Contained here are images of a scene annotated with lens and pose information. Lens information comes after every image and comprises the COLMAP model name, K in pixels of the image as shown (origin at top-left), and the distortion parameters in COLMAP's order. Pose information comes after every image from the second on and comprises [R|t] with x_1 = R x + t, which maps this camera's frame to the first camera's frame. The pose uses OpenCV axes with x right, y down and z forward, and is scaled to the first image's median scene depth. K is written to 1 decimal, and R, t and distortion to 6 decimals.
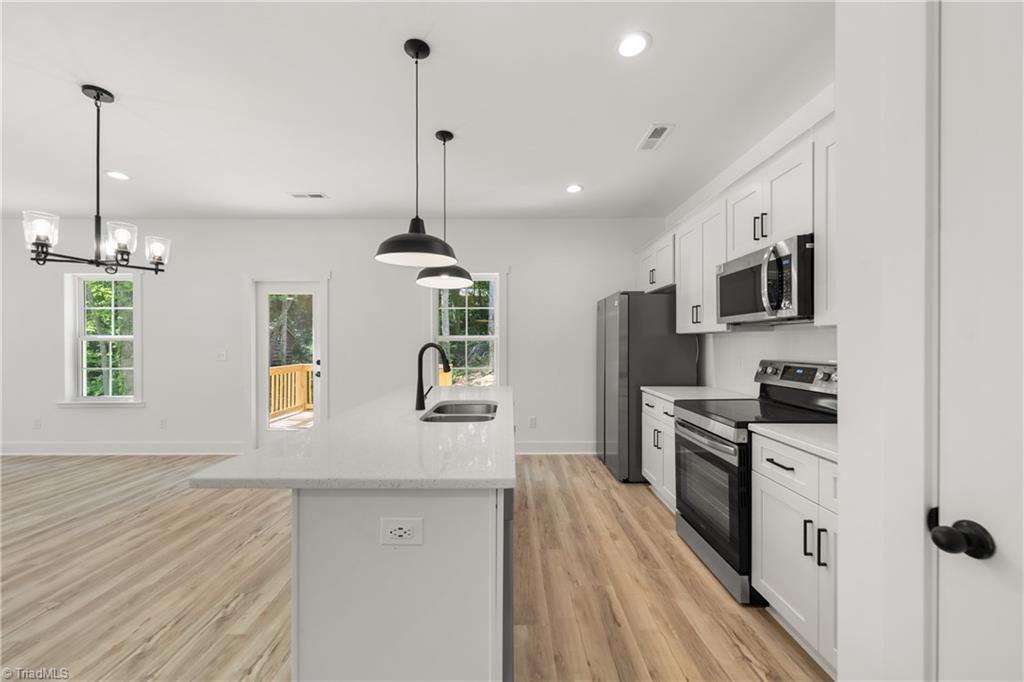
lens RADIAL K [[391.0, 0, 512.0], [0, 391.0, 341.0], [0, 0, 1]] dist [0.001789, 0.000165]
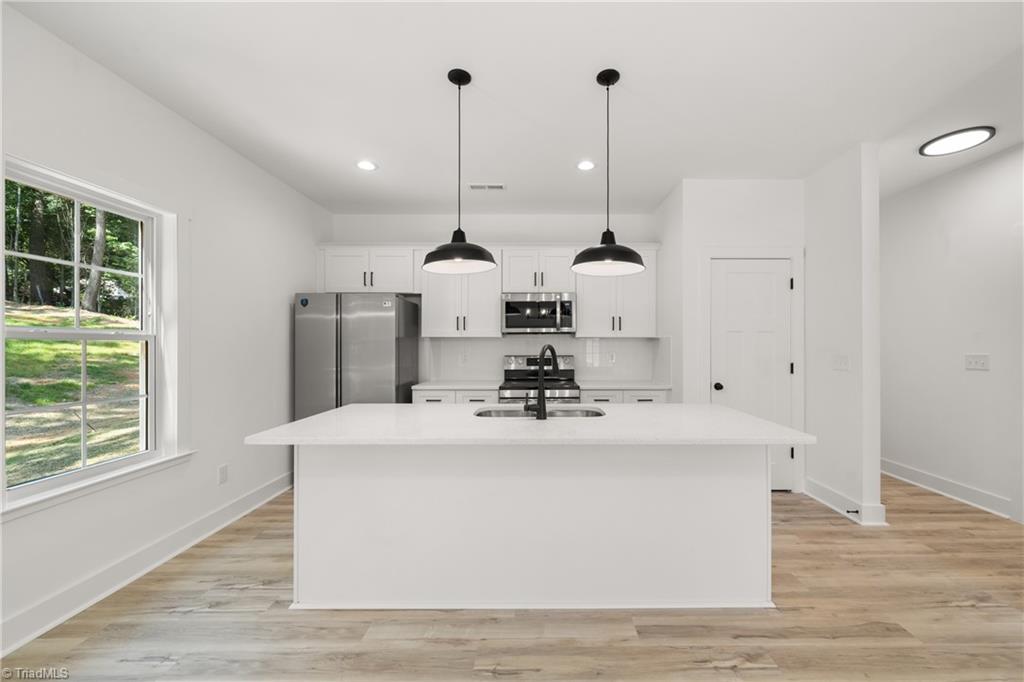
lens RADIAL K [[398.1, 0, 530.0], [0, 398.1, 342.7], [0, 0, 1]] dist [0.000589, -0.000027]
pose [[0.004114, 0.005542, 0.999976, -0.991704], [-0.003769, 0.999978, -0.005526, 0.004160], [-0.999984, -0.003746, 0.004135, 0.885250]]
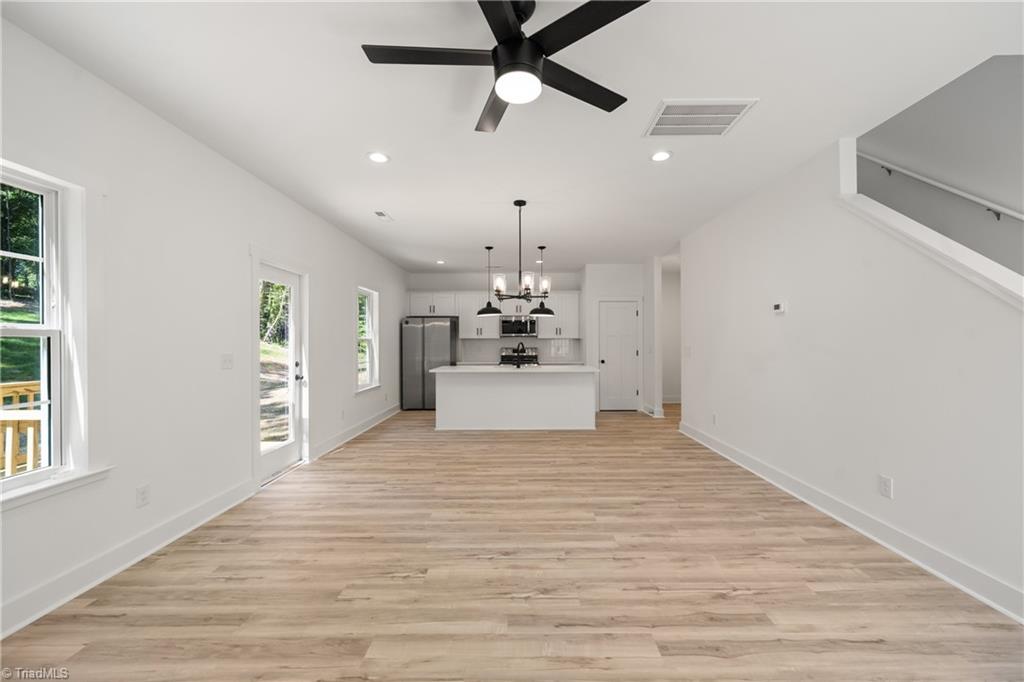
lens RADIAL K [[391.0, 0, 512.0], [0, 391.0, 341.0], [0, 0, 1]] dist [0.001789, 0.000165]
pose [[0.018665, 0.004446, 0.999816, -2.417607], [-0.000246, 0.999990, -0.004442, 0.007488], [-0.999826, -0.000163, 0.018666, 0.854017]]
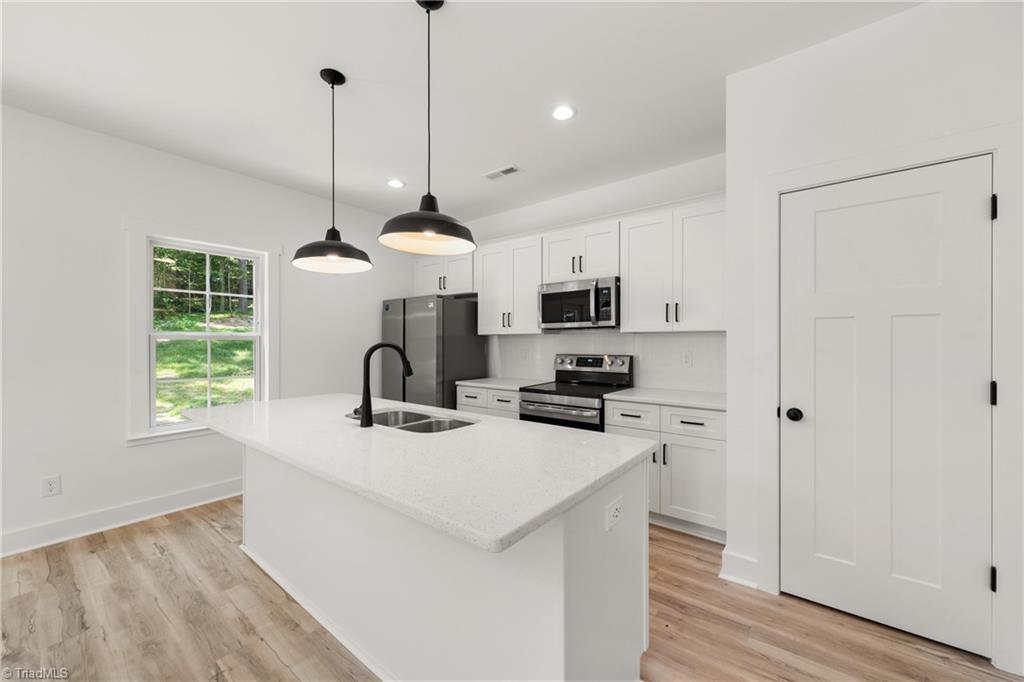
lens RADIAL K [[385.5, 0, 517.7], [0, 385.5, 341.3], [0, 0, 1]] dist [-0.000244, 0.000099]
pose [[0.611833, 0.003076, 0.790981, -0.572454], [-0.002699, 0.999995, -0.001801, 0.003788], [-0.790983, -0.001033, 0.611838, 0.241957]]
